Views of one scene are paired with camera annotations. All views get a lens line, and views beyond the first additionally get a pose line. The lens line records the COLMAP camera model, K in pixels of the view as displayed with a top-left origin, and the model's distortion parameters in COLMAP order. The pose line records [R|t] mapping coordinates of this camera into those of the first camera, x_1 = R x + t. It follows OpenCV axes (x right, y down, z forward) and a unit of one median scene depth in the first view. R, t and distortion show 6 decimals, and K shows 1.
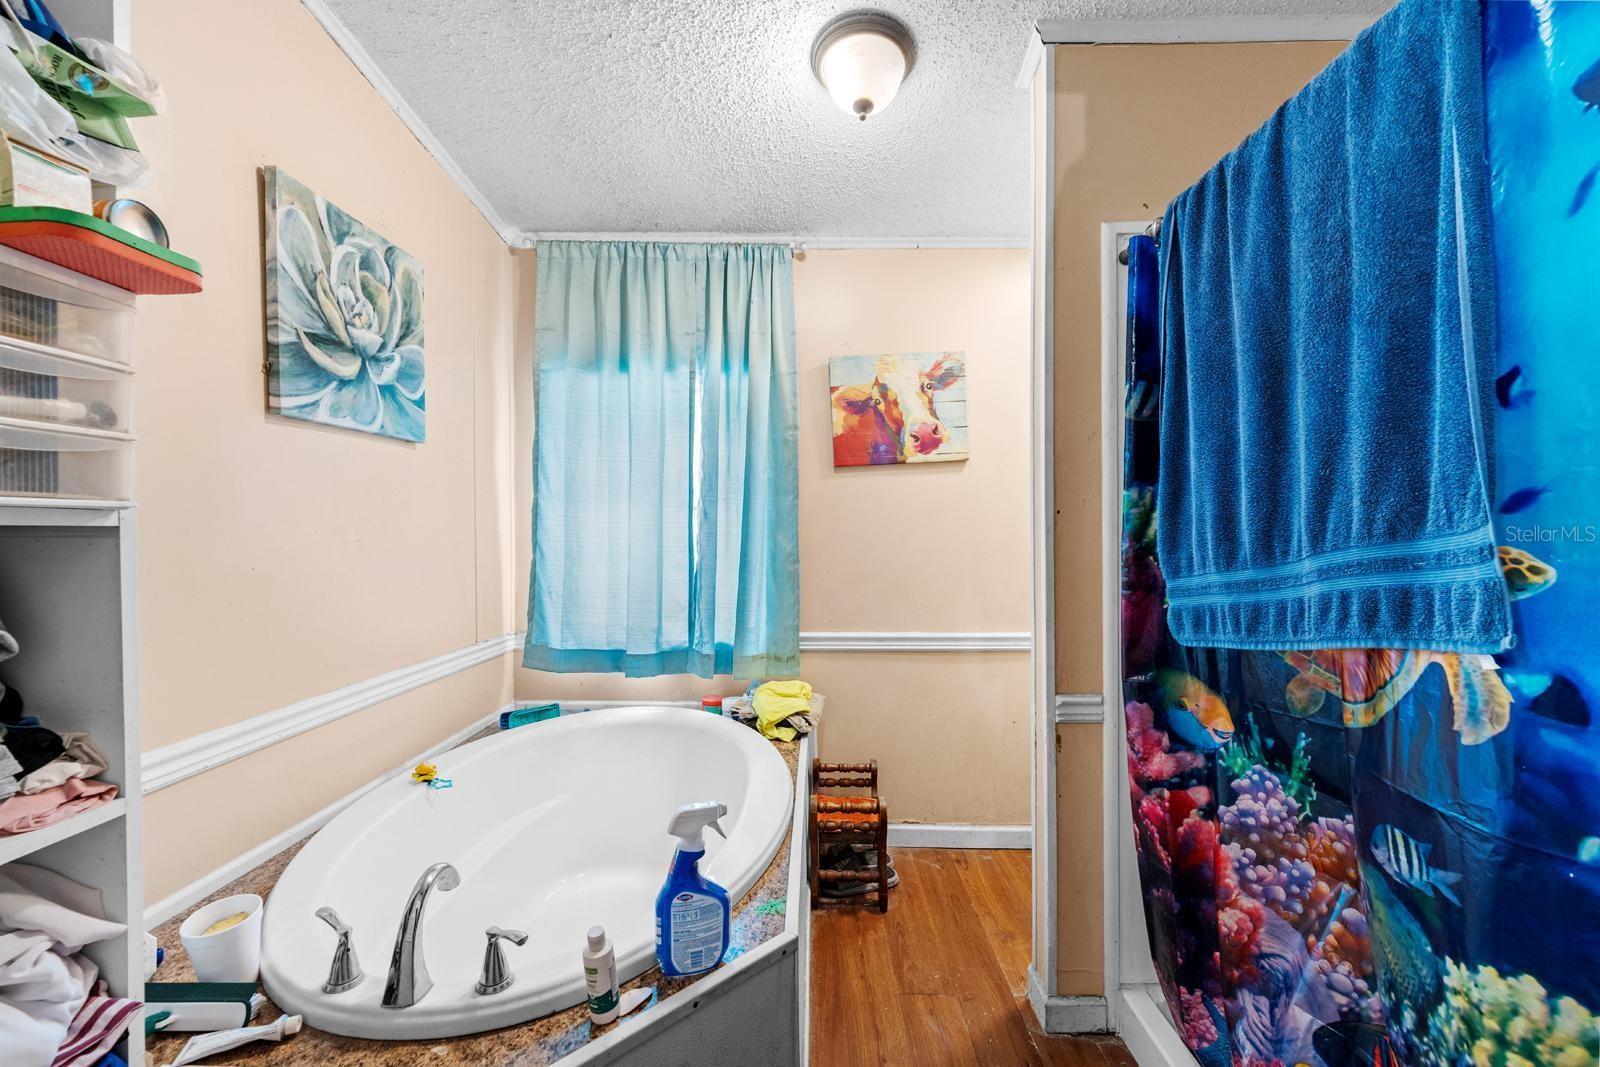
lens RADIAL K [[650.7, 0, 800.5], [0, 650.7, 536.3], [0, 0, 1]] dist [-0.000708, -0.000645]
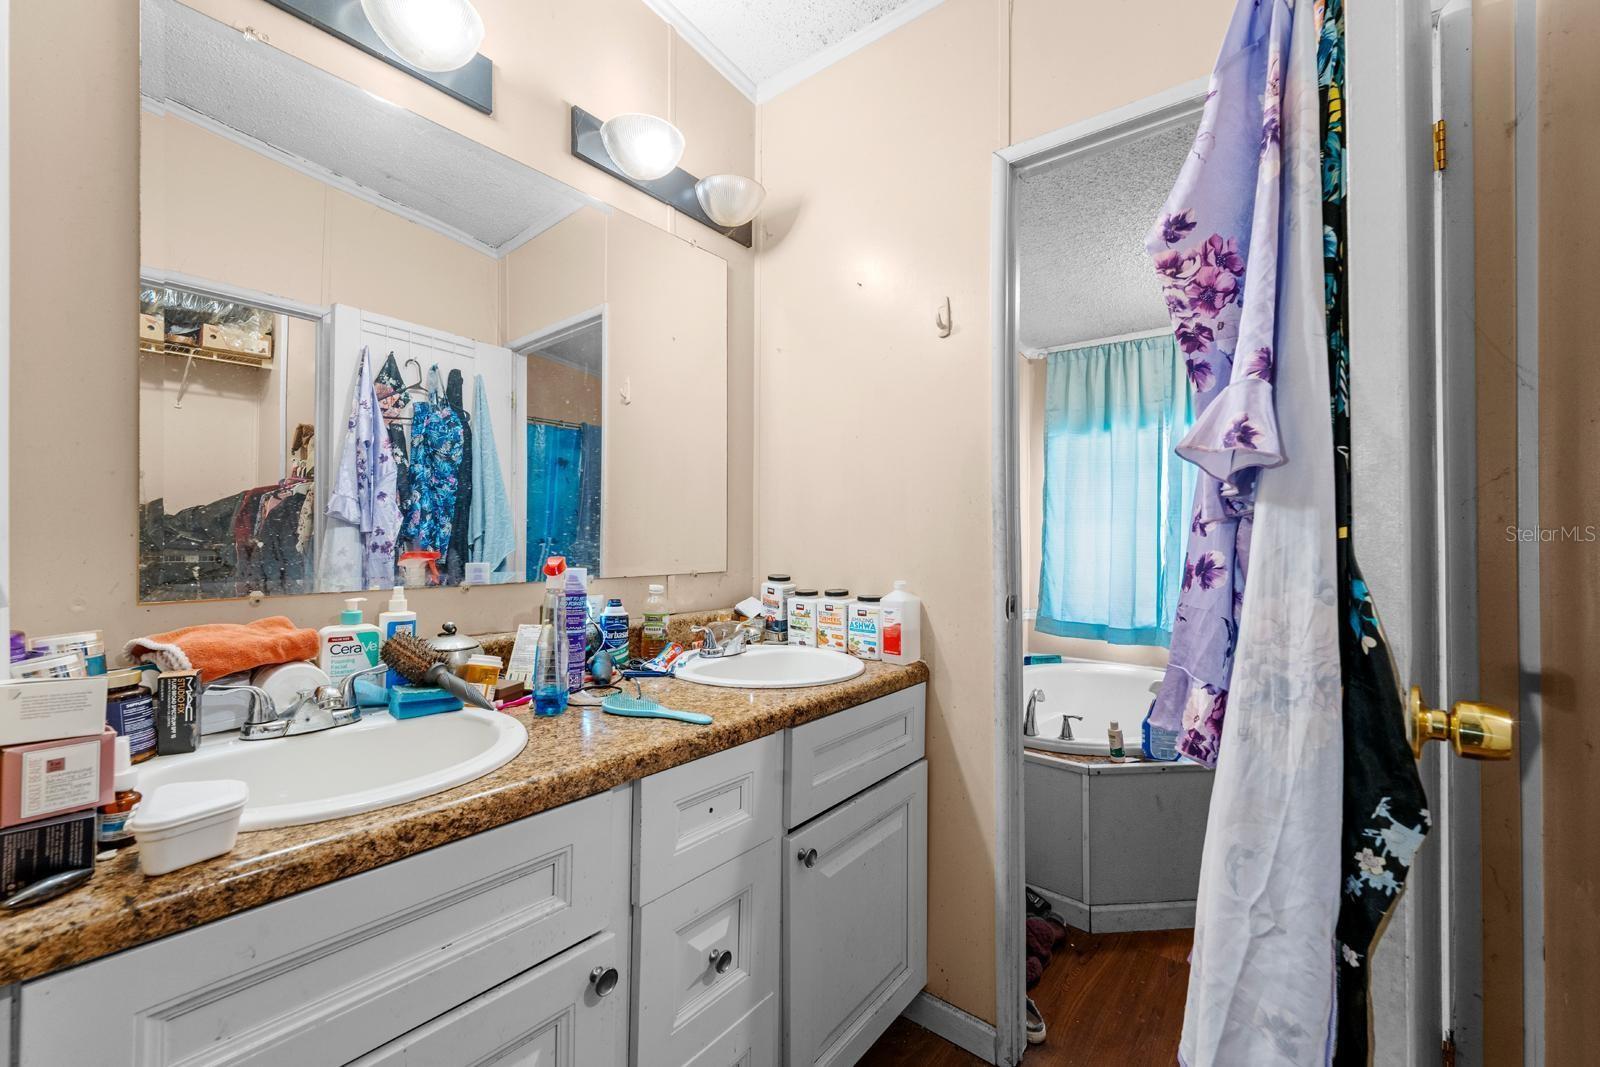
lens RADIAL K [[650.7, 0, 800.3], [0, 650.7, 541.3], [0, 0, 1]] dist [-0.000708, -0.000645]
pose [[0.785835, 0.003653, -0.618426, 0.087530], [-0.003651, 0.999993, 0.001268, -0.009812], [0.618426, 0.001261, 0.785842, -0.558831]]
